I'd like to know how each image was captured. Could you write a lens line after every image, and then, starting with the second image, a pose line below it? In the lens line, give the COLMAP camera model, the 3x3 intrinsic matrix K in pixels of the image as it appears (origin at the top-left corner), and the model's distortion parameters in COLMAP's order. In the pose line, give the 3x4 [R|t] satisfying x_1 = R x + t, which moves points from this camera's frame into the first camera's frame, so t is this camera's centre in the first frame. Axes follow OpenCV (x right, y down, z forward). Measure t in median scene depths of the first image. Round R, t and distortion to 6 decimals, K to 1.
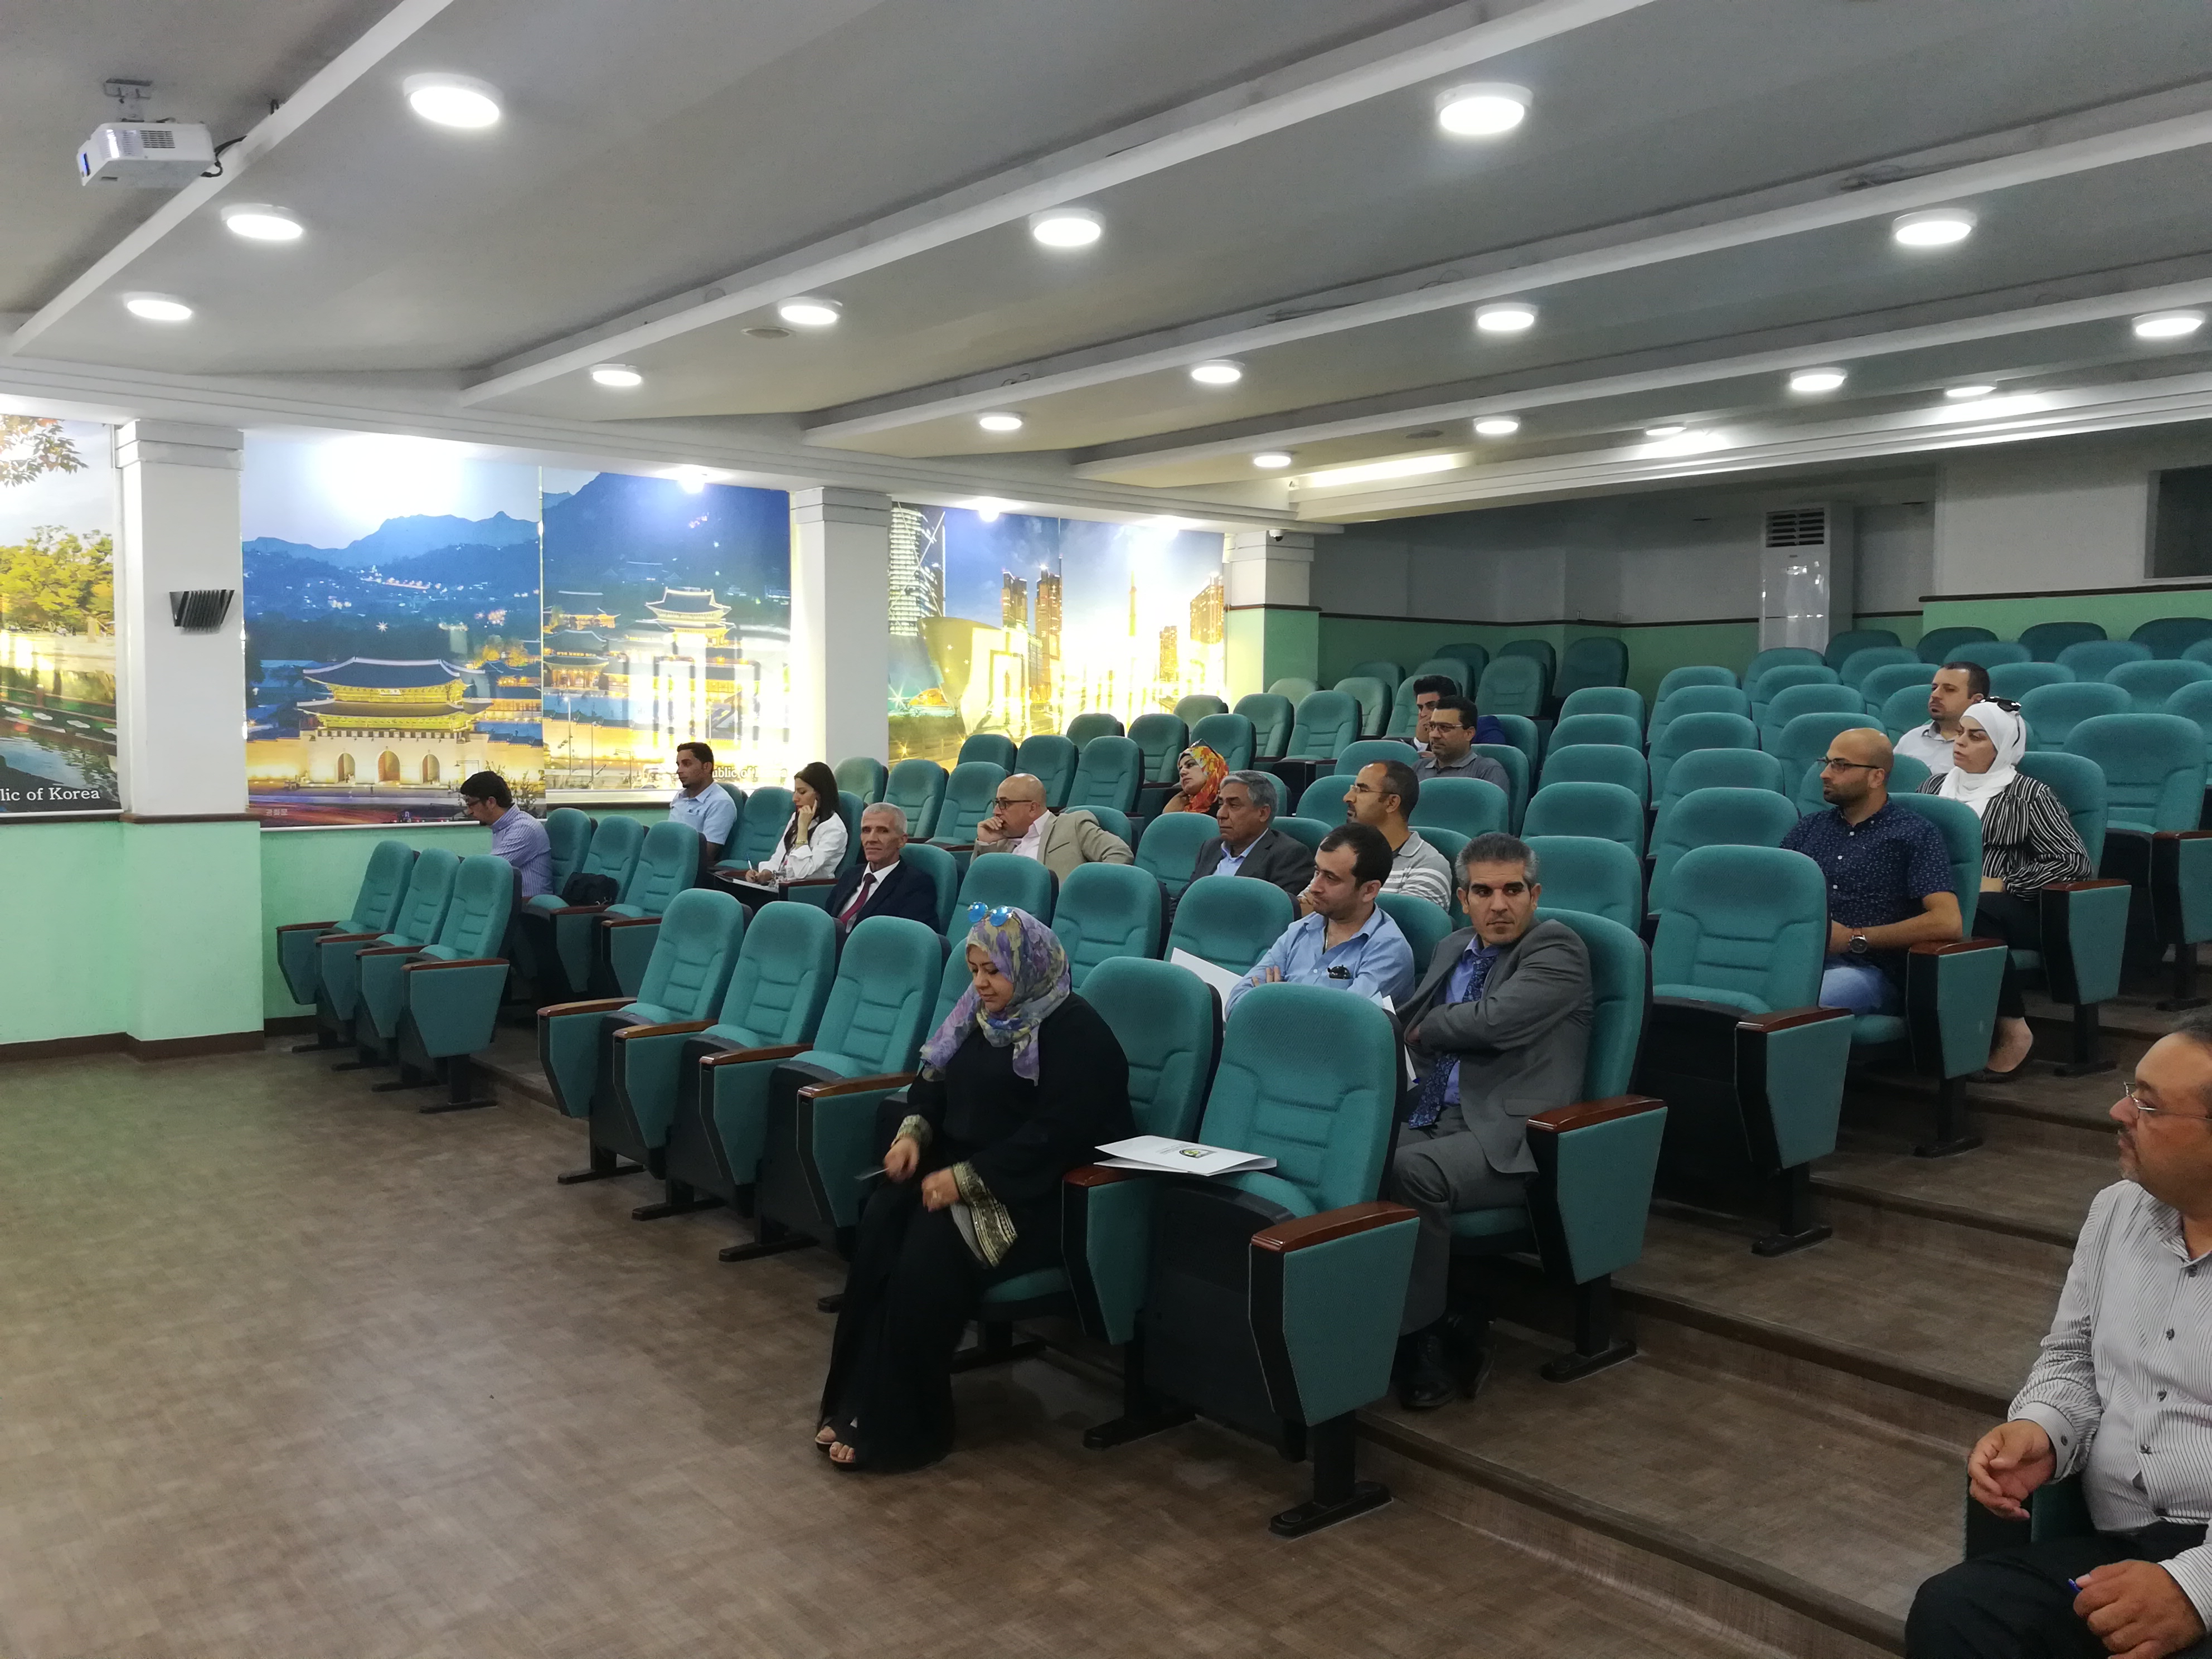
lens RADIAL K [[1853.8, 0, 1104.6], [0, 1853.8, 833.7], [0, 0, 1]] dist [0.007579, -0.027663]
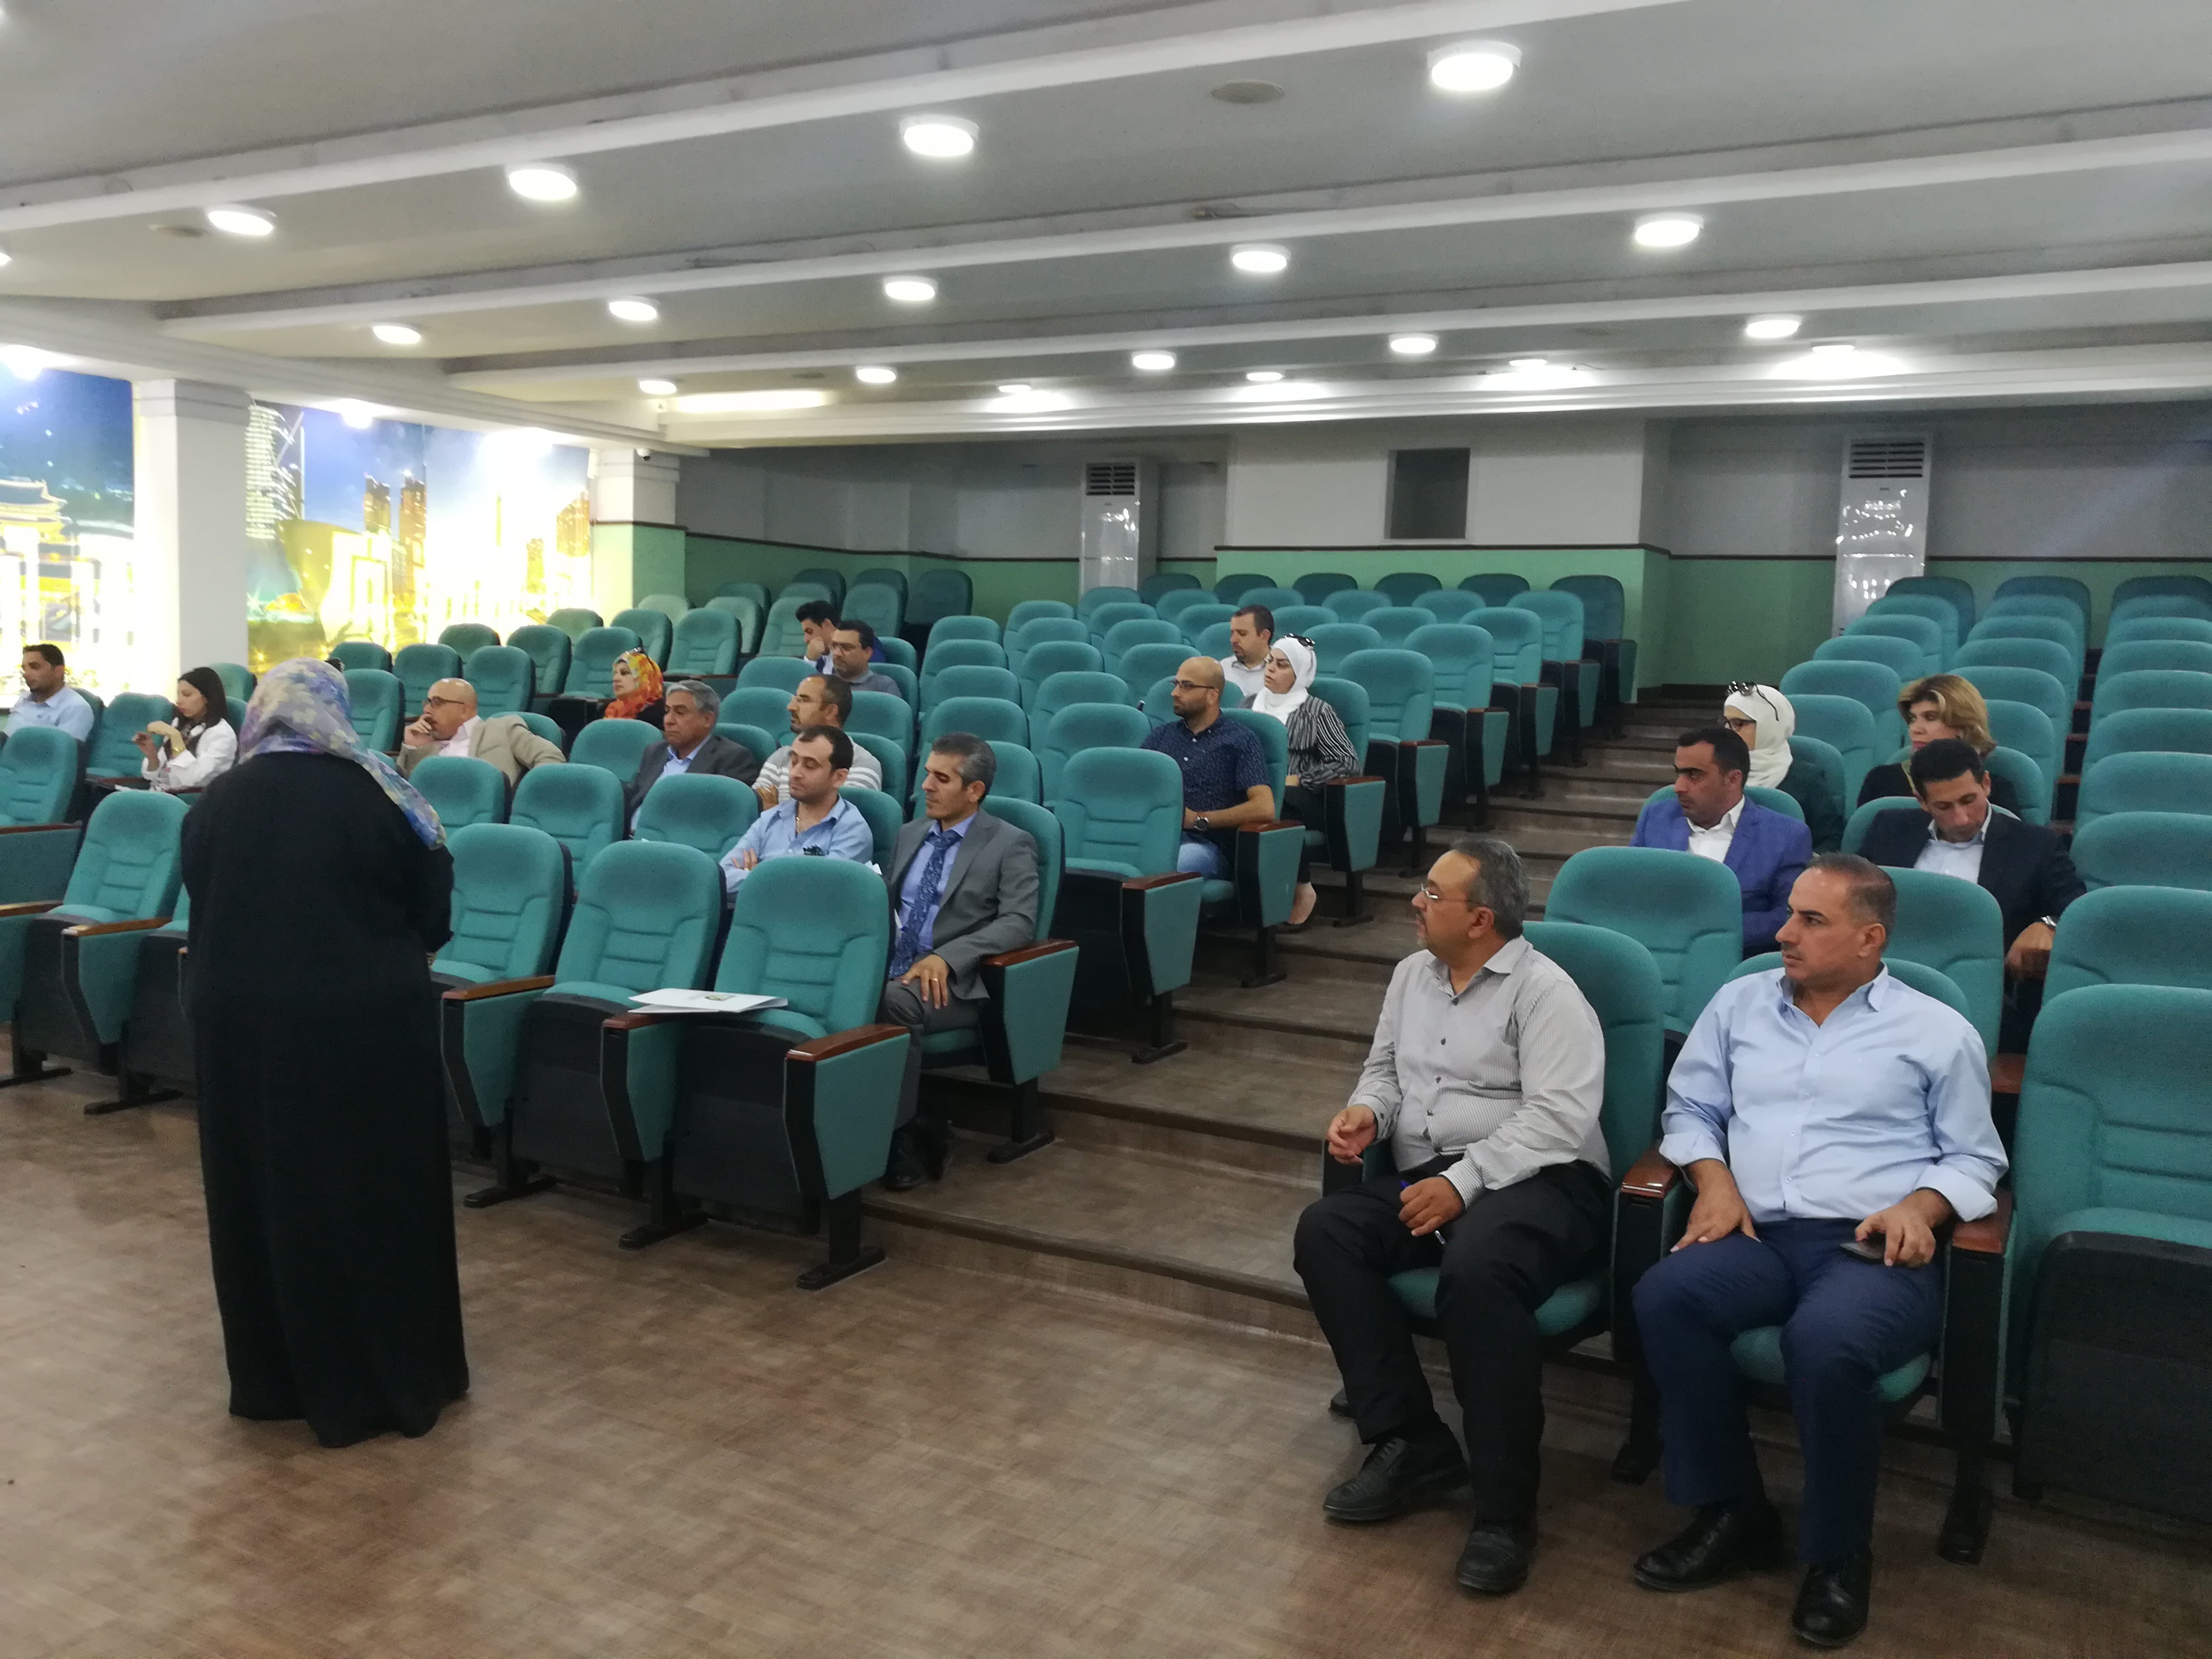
lens RADIAL K [[1853.8, 0, 1117.0], [0, 1853.8, 839.4], [0, 0, 1]] dist [0.007579, -0.027663]
pose [[0.928745, -0.014062, 0.370453, -0.117409], [-0.003034, 0.998959, 0.045527, 0.011025], [-0.370708, -0.043407, 0.927735, -0.157748]]
